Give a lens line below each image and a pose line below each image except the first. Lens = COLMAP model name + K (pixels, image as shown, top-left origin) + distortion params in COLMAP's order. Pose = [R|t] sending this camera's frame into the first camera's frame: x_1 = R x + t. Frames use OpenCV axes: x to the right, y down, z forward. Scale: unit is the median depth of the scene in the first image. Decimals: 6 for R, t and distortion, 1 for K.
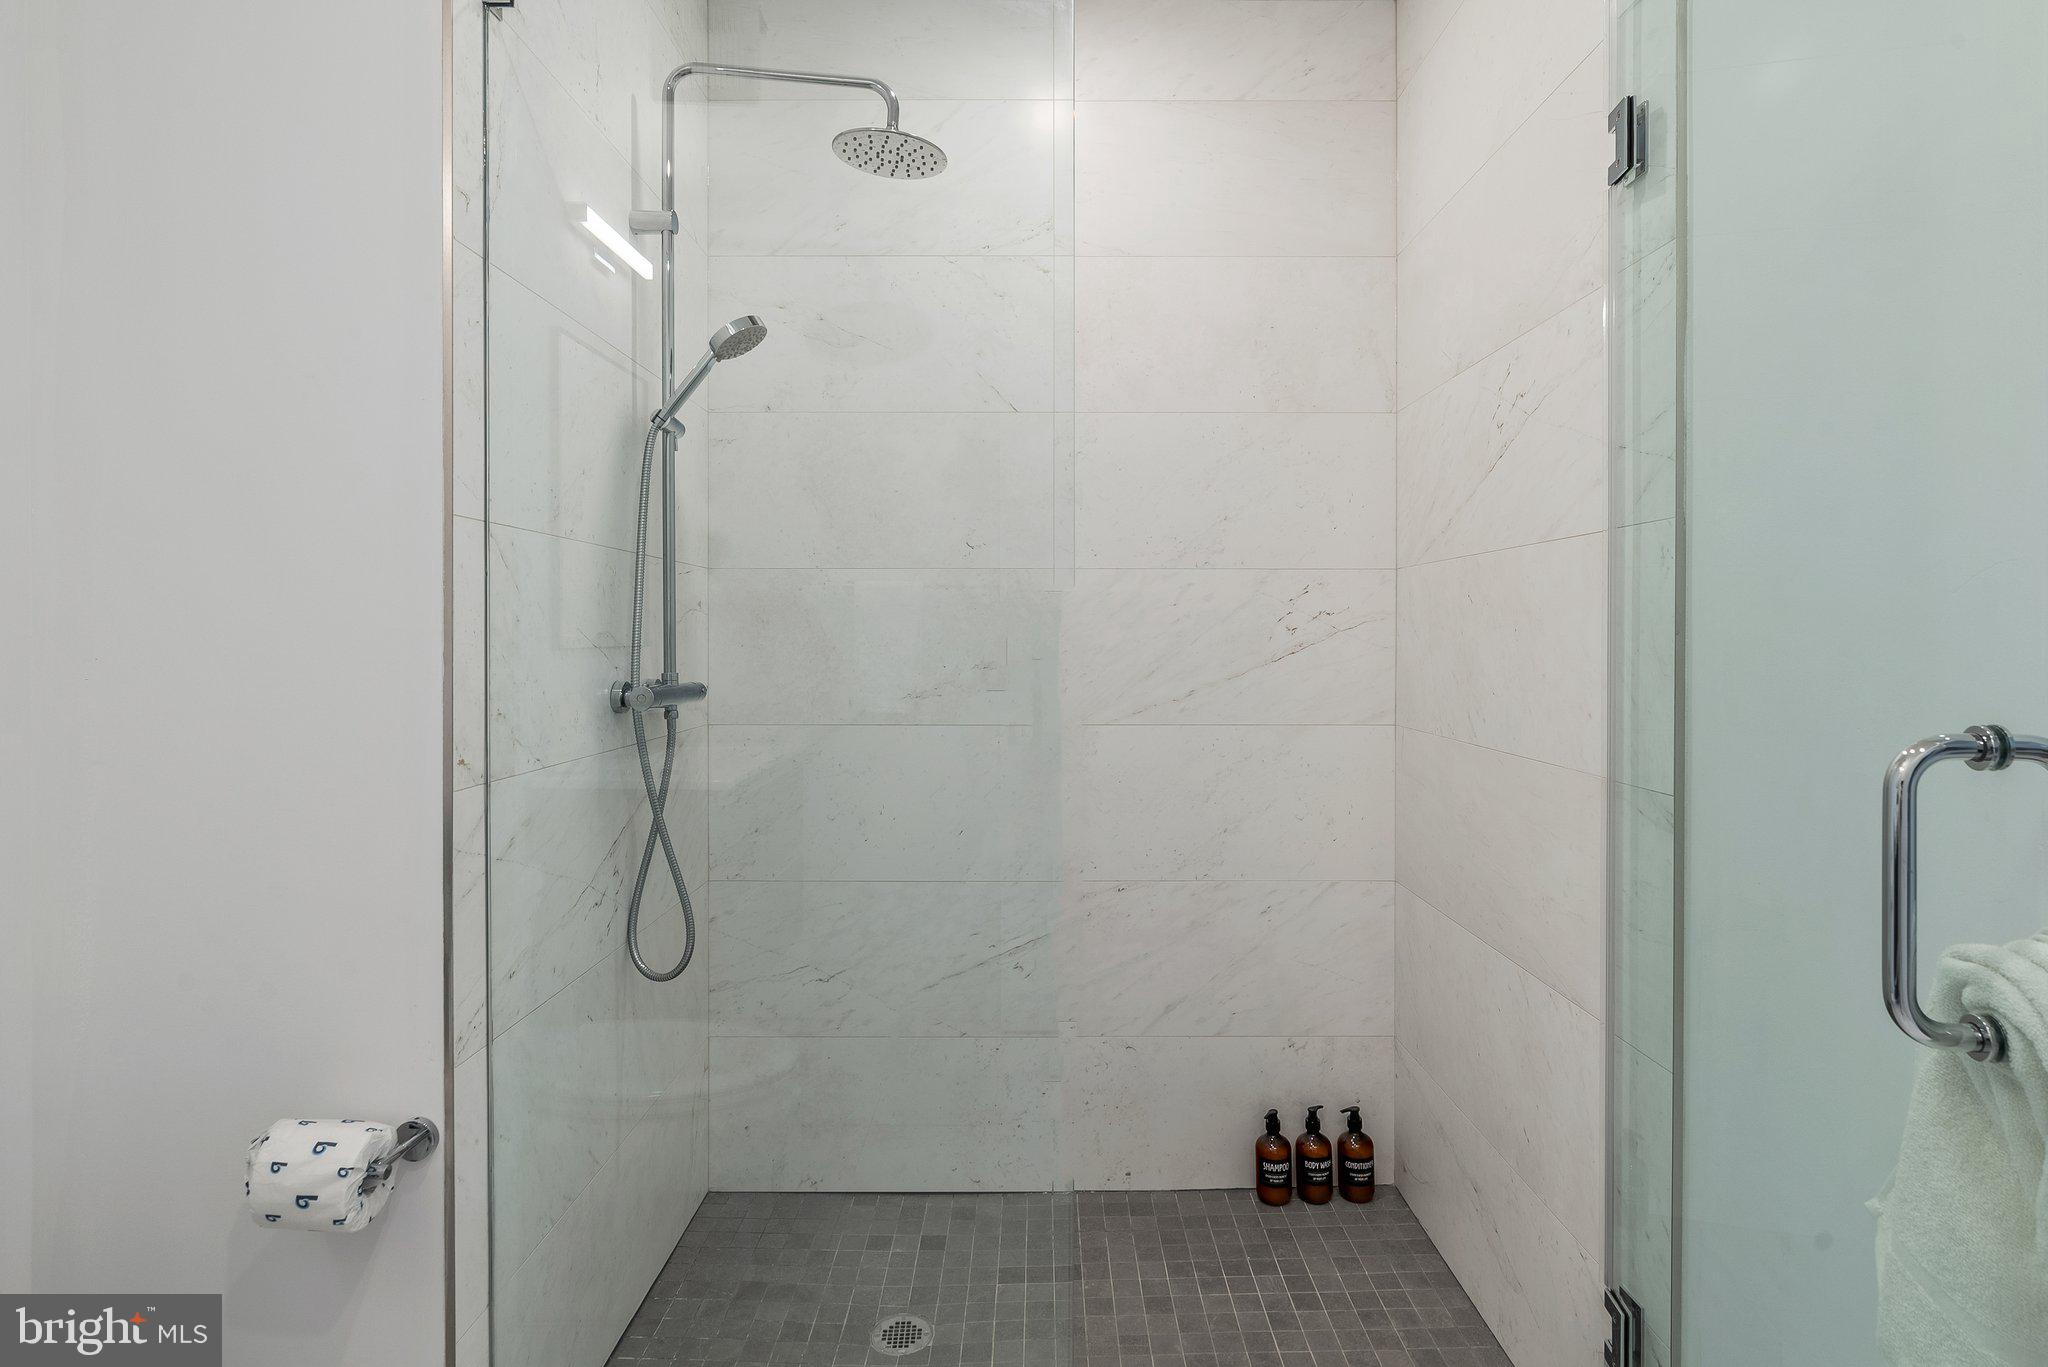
lens RADIAL K [[1063.1, 0, 1024.0], [0, 1063.1, 651.8], [0, 0, 1]] dist [0.002323, 0.001087]
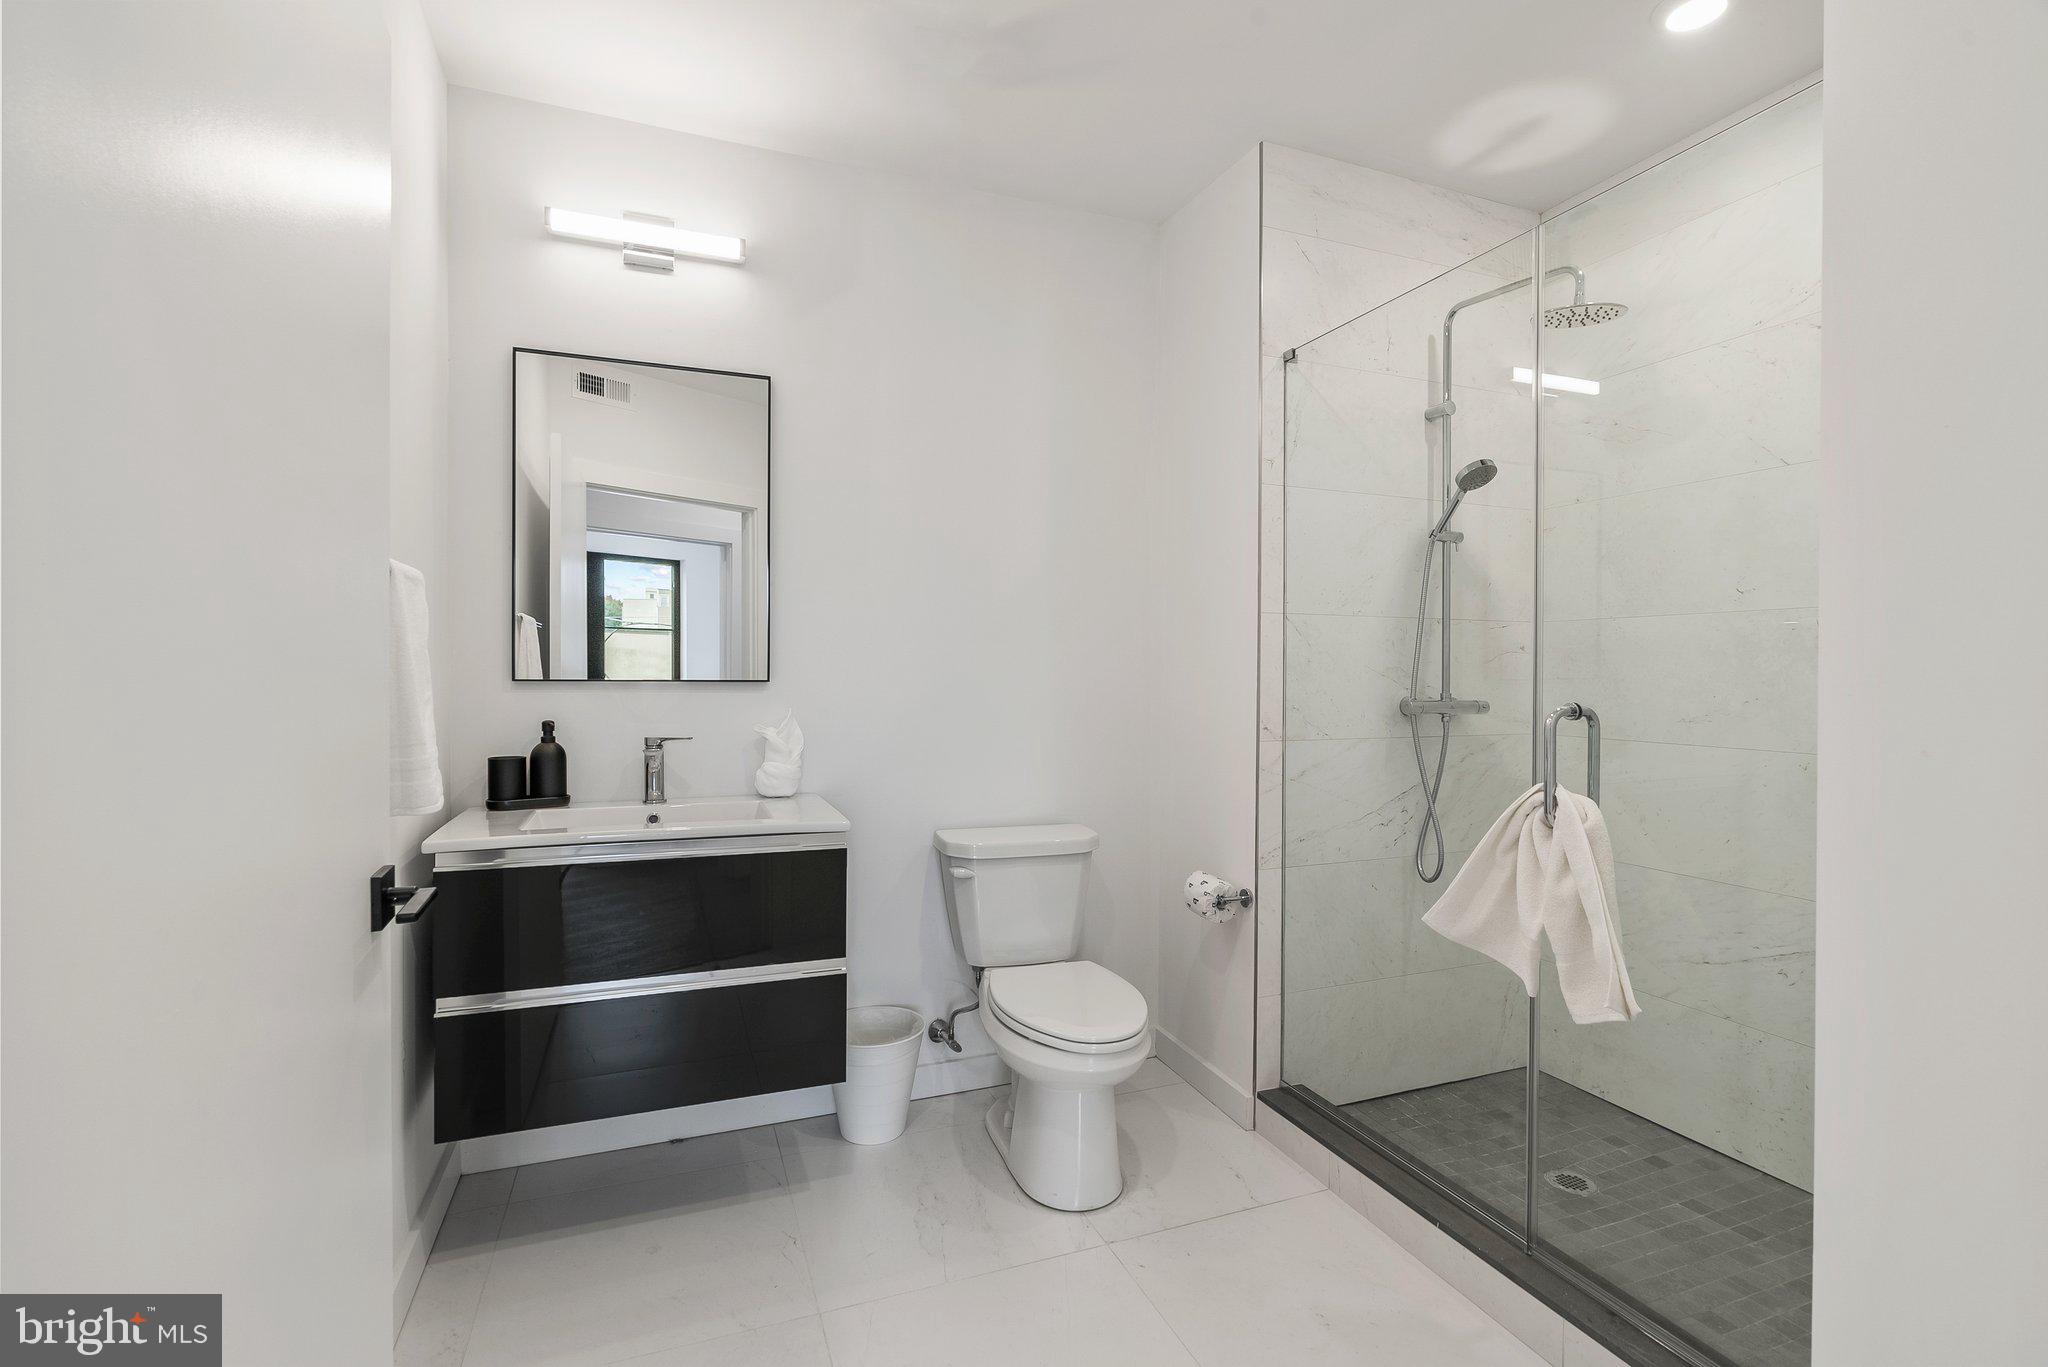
lens RADIAL K [[946.2, 0, 991.8], [0, 946.2, 677.2], [0, 0, 1]] dist [-0.003036, 0.000601]
pose [[0.345752, 0.009216, -0.938281, 0.778389], [-0.014565, 0.999884, 0.004454, -0.000346], [0.938213, 0.012126, 0.345846, -0.127160]]
